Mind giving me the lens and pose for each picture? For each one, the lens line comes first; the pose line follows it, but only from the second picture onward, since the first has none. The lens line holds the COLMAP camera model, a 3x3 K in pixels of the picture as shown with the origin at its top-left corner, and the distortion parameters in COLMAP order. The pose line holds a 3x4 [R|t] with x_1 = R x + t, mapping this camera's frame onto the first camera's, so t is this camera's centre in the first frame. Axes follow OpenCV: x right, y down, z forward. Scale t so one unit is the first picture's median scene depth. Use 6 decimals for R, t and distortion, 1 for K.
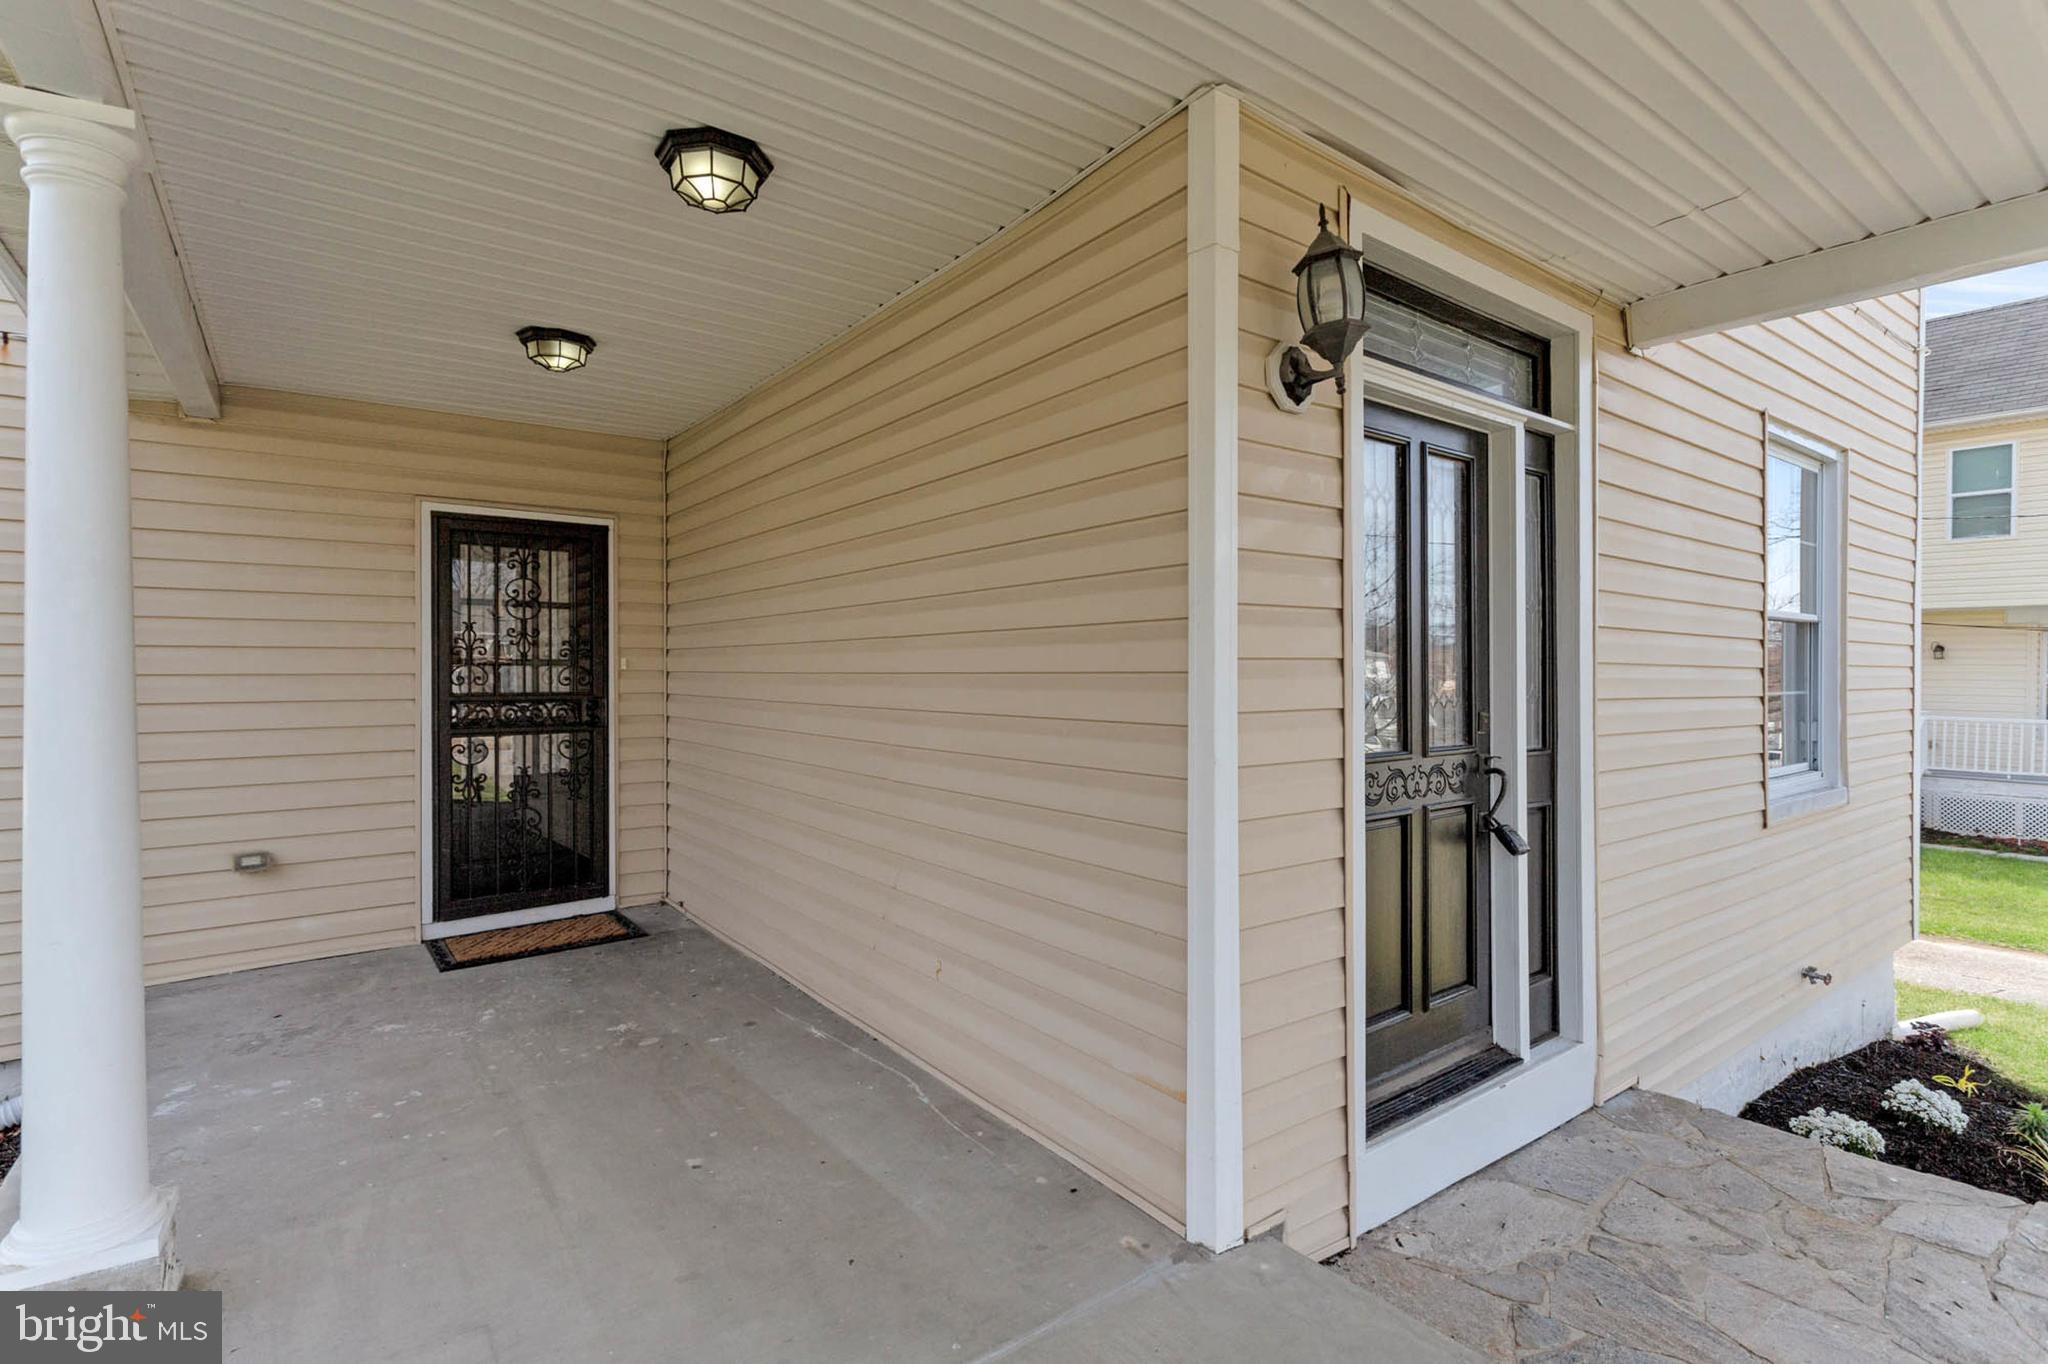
lens RADIAL K [[1013.2, 0, 1024.0], [0, 1013.2, 682.0], [0, 0, 1]] dist [0.002701, 0.000287]
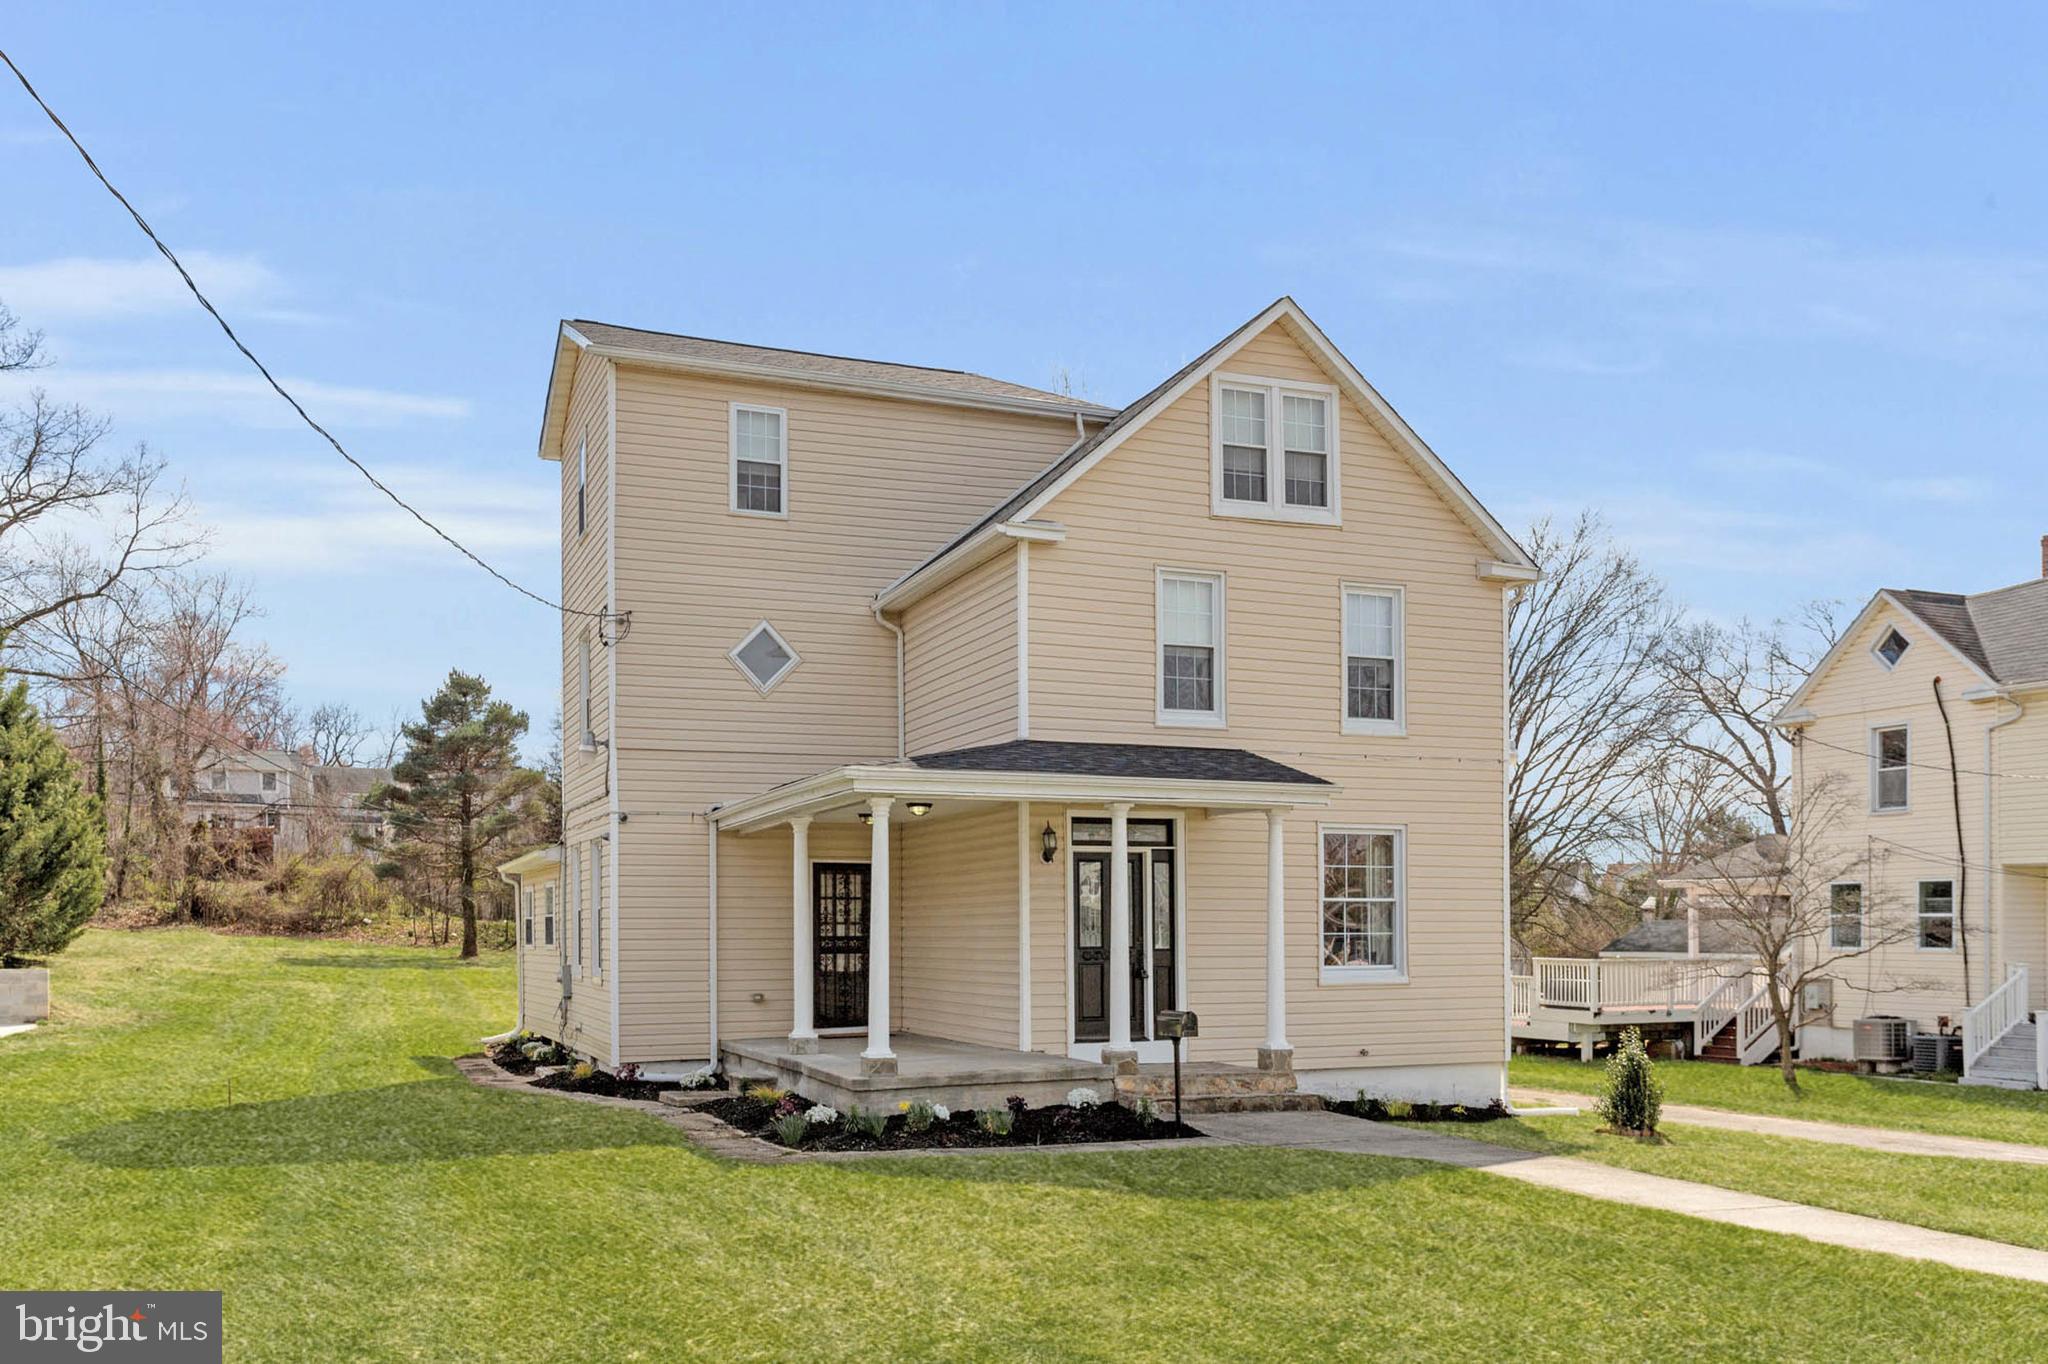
lens RADIAL K [[1723.3, 0, 1025.7], [0, 1723.3, 842.7], [0, 0, 1]] dist [0.012243, 0.004074]
pose [[0.969695, -0.017999, -0.243655, 1.192623], [0.002352, 0.997924, -0.064359, 0.069956], [0.244307, 0.061836, 0.967724, -3.717036]]
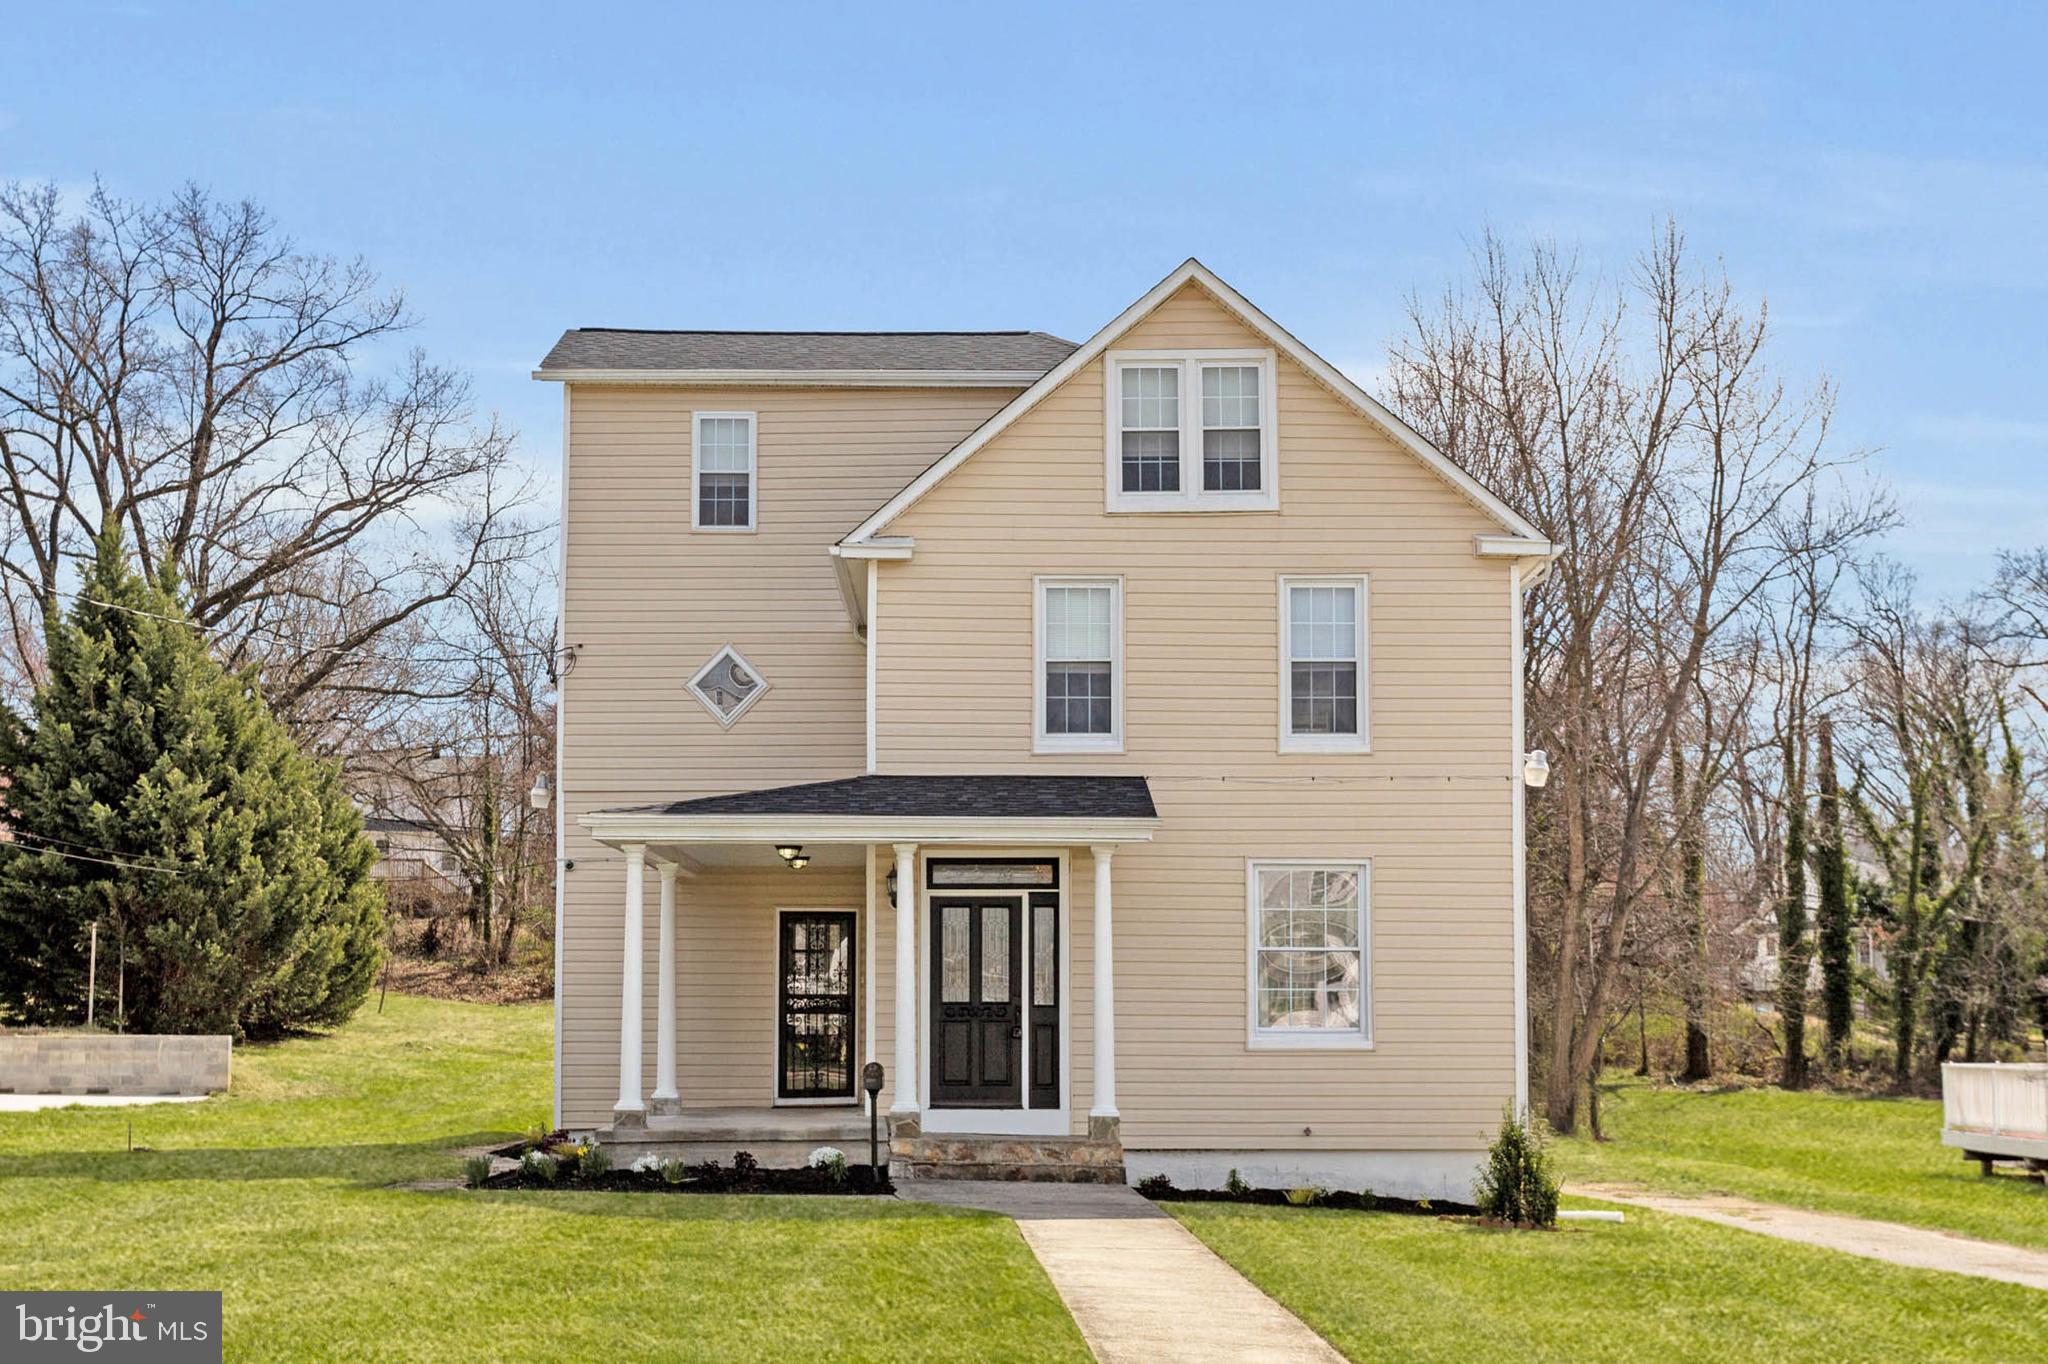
lens RADIAL K [[2591.0, 0, 904.4], [0, 2591.0, 684.1], [0, 0, 1]] dist [-0.009002, -0.014751]
pose [[0.808641, -0.075969, -0.583377, 3.780300], [-0.007698, 0.990176, -0.139613, 0.163160], [0.588252, 0.117388, 0.800112, -4.334151]]
